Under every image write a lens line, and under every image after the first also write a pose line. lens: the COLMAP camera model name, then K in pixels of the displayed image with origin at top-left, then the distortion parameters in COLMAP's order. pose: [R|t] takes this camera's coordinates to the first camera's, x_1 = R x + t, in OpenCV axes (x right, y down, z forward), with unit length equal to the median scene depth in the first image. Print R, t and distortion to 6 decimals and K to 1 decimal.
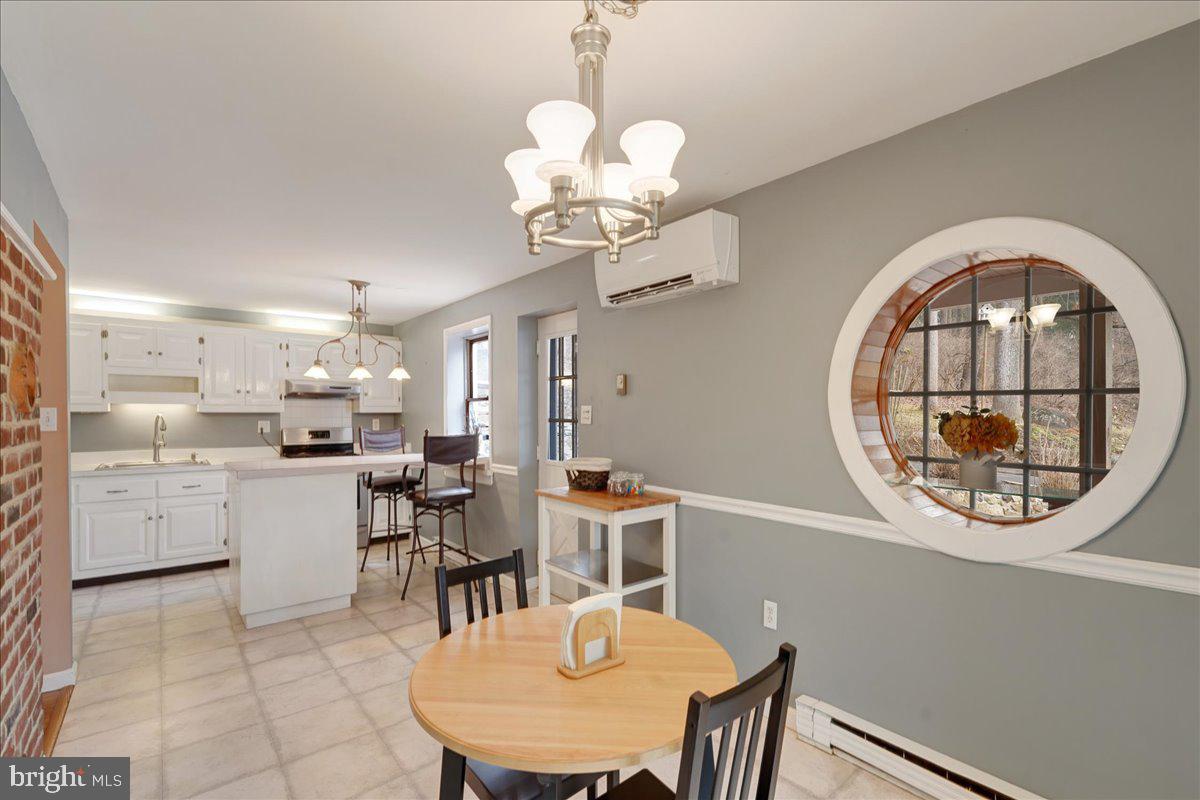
lens RADIAL K [[493.4, 0, 598.0], [0, 493.4, 412.3], [0, 0, 1]] dist [-0.000835, -0.000019]
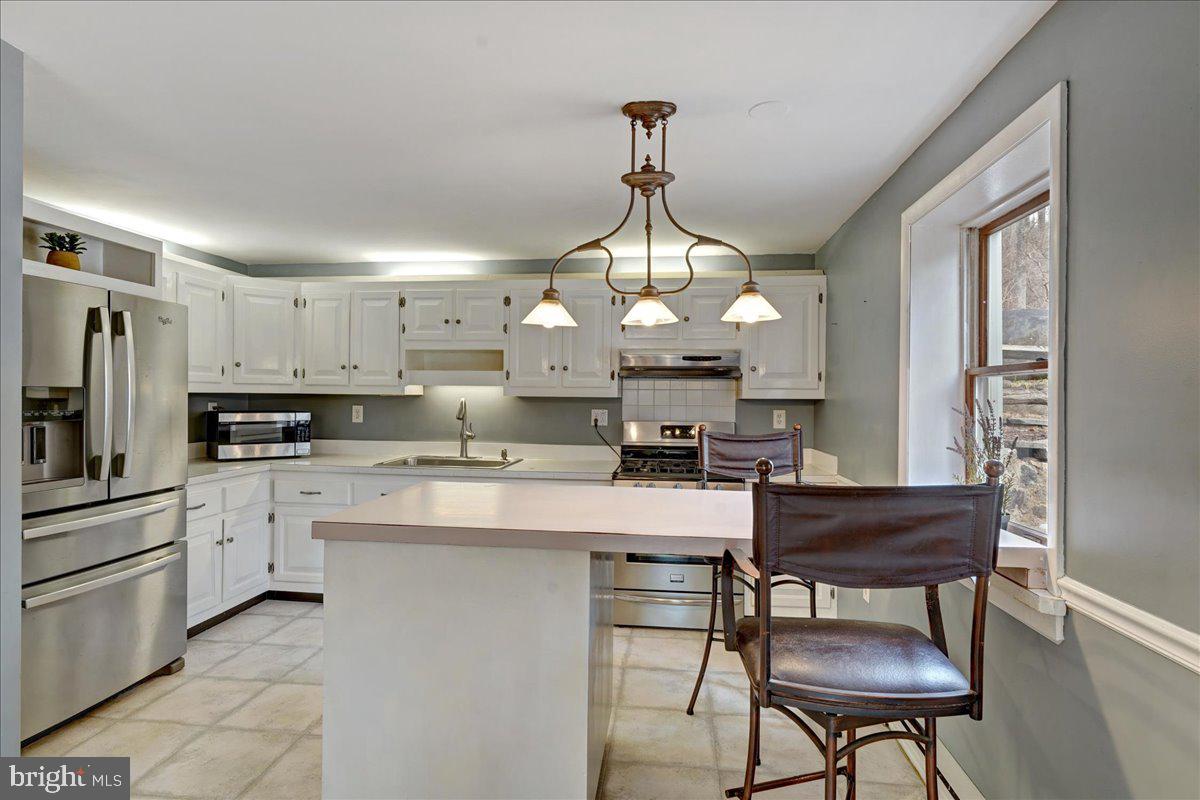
lens RADIAL K [[542.9, 0, 481.3], [0, 542.9, 396.1], [0, 0, 1]] dist [-0.001914, -0.000219]
pose [[0.531749, 0.007733, -0.846866, -0.124402], [-0.009549, 0.999949, 0.003135, -0.002818], [0.846848, 0.006420, 0.531796, 0.525020]]
